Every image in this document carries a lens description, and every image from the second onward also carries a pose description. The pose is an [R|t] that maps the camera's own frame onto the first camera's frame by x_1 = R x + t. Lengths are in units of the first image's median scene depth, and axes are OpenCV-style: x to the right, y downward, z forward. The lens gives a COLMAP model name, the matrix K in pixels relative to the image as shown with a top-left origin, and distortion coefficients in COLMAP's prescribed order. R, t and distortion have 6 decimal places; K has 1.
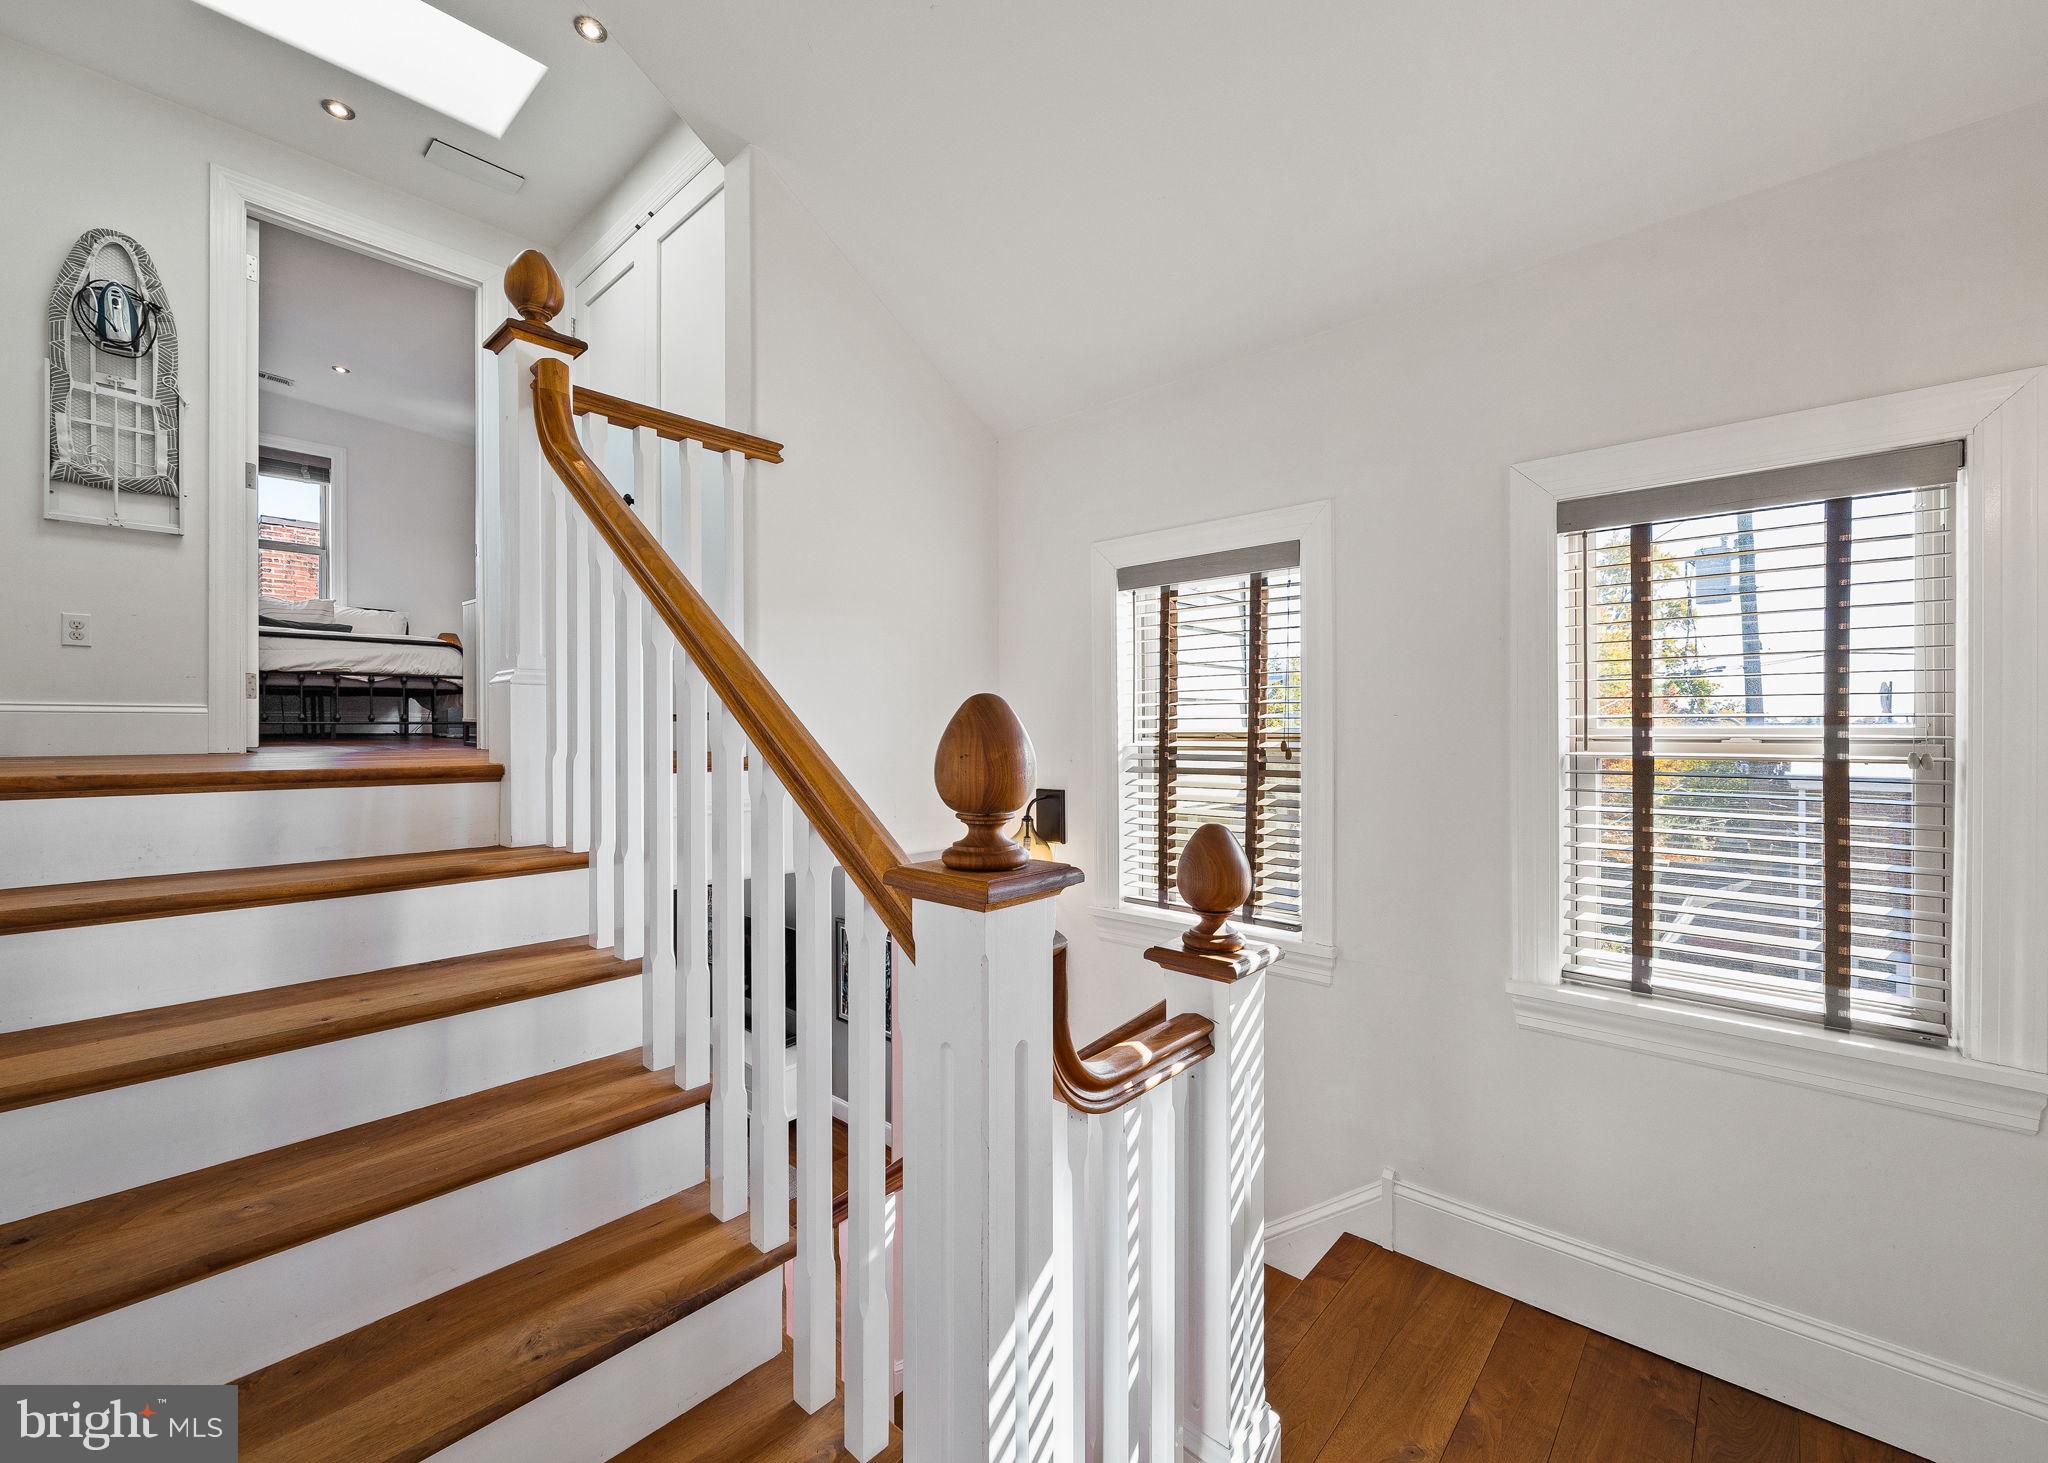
lens RADIAL K [[824.7, 0, 1028.5], [0, 824.7, 732.3], [0, 0, 1]] dist [-0.002747, -0.000800]
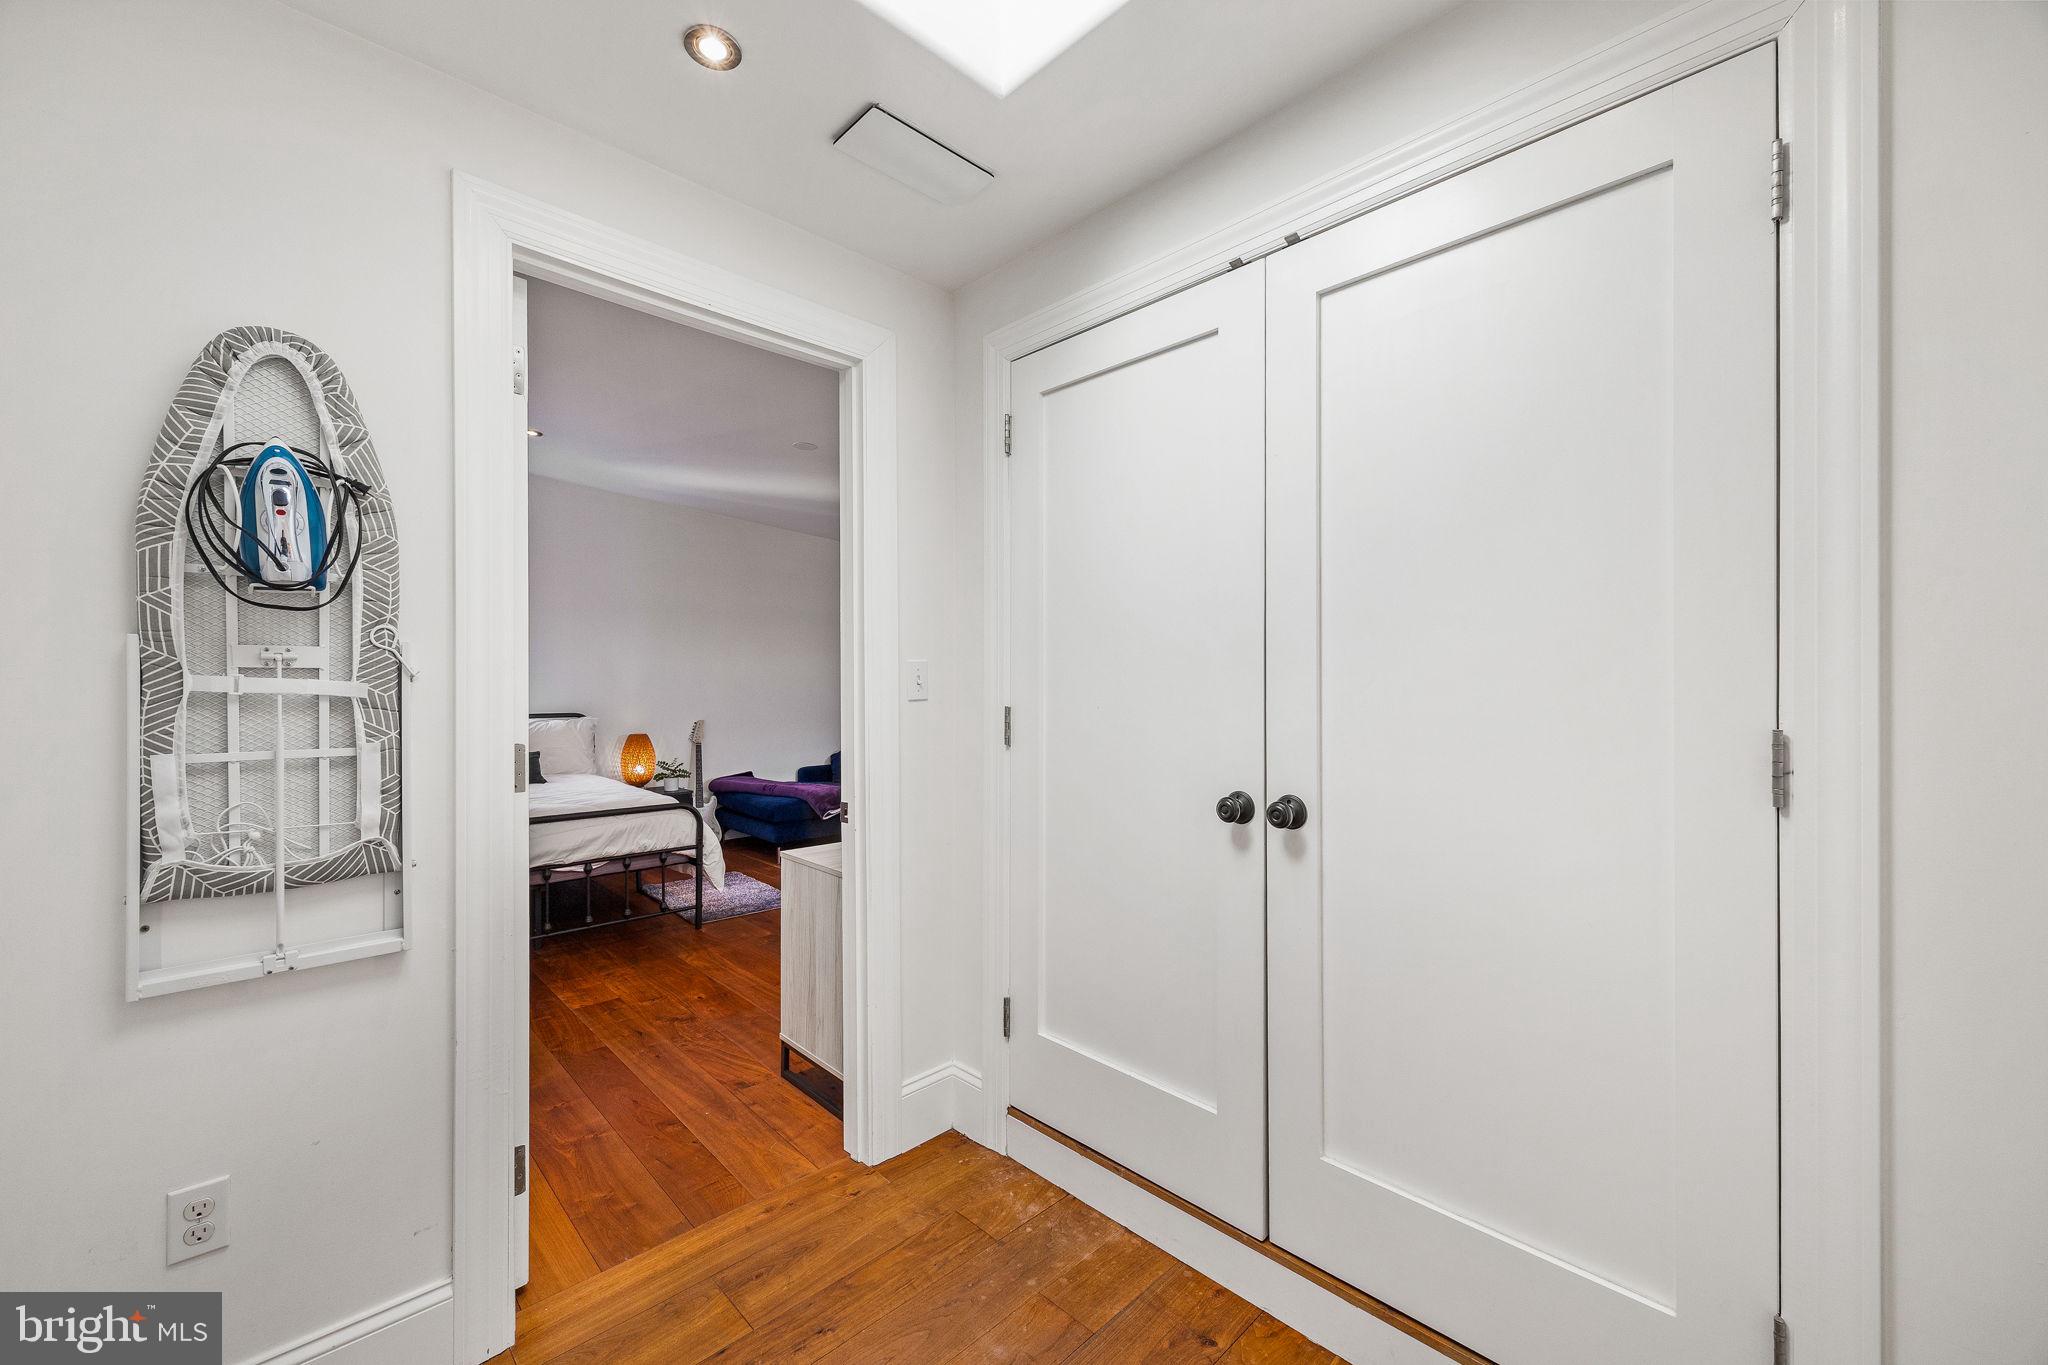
lens RADIAL K [[795.2, 0, 1021.0], [0, 795.2, 685.2], [0, 0, 1]] dist [0.000837, 0.000564]
pose [[0.997774, -0.002426, -0.066648, -0.665526], [0.002307, 0.999996, -0.001849, -0.408204], [0.066652, 0.001691, 0.997775, 0.580258]]
